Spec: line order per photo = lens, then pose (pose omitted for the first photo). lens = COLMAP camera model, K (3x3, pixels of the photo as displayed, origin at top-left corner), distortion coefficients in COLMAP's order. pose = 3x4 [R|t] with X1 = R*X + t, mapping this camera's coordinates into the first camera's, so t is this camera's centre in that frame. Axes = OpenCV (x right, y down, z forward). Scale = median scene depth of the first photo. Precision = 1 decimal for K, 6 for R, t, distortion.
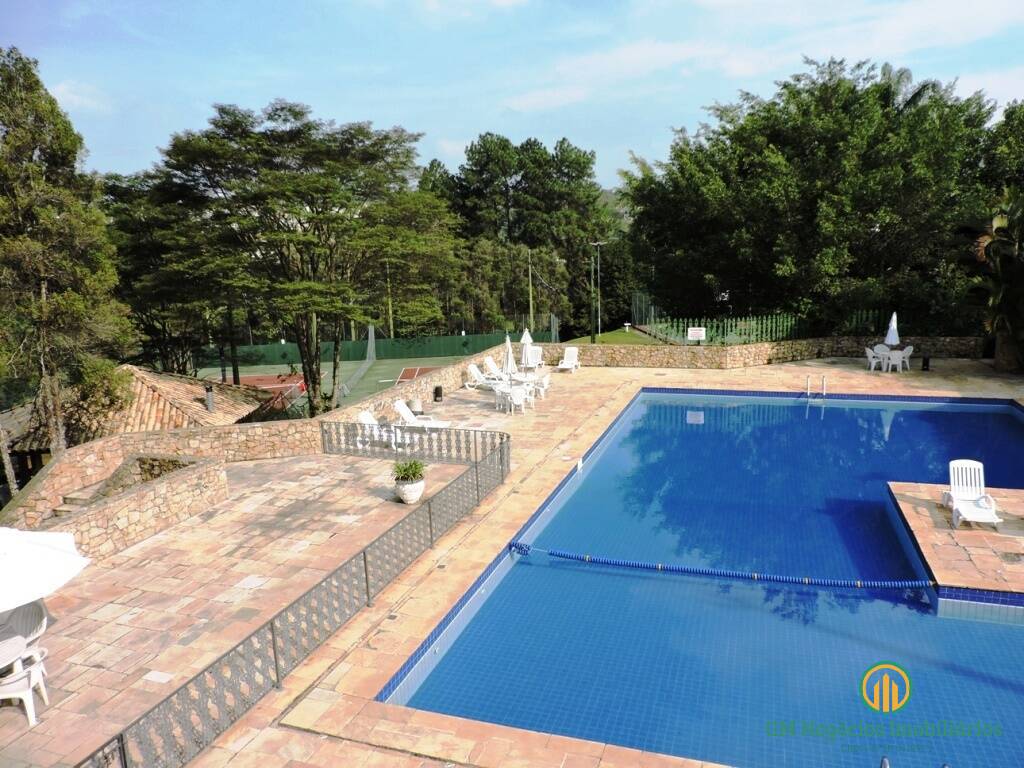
lens RADIAL K [[731.1, 0, 512.0], [0, 731.1, 384.0], [0, 0, 1]] dist [-0.006033, -0.004265]
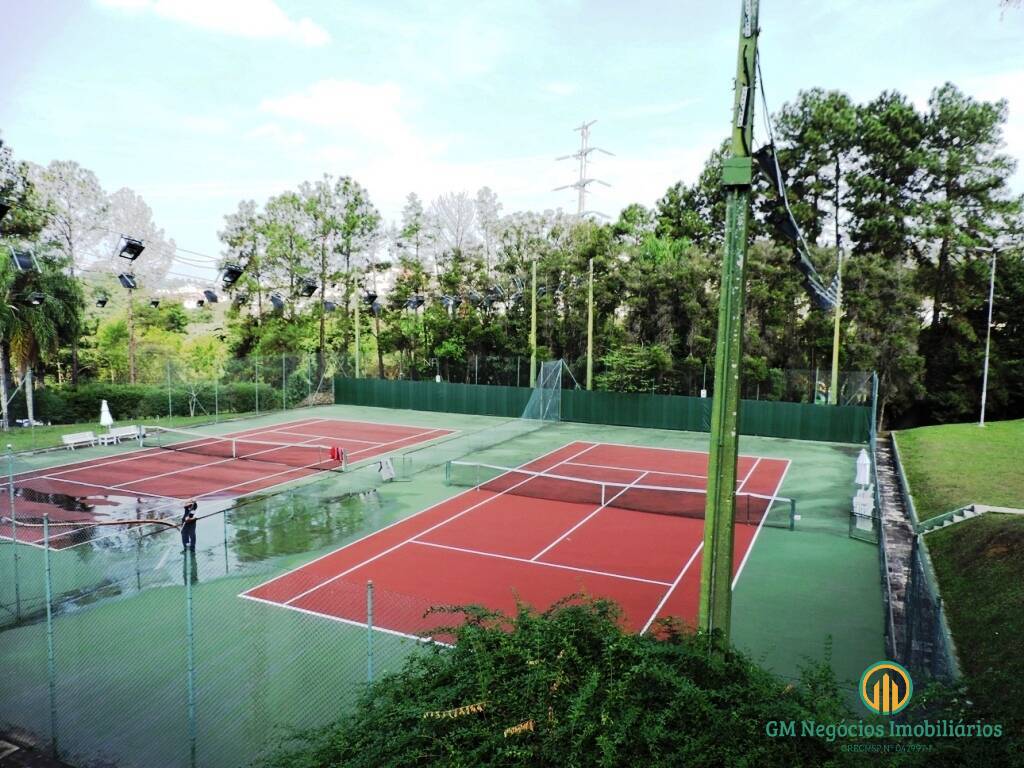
lens RADIAL K [[731.1, 0, 512.0], [0, 731.1, 384.0], [0, 0, 1]] dist [-0.006033, -0.004265]
pose [[0.884317, 0.095620, -0.456990, 0.060735], [-0.129278, 0.990681, -0.042874, -0.031755], [0.448632, 0.096993, 0.888438, 0.410151]]
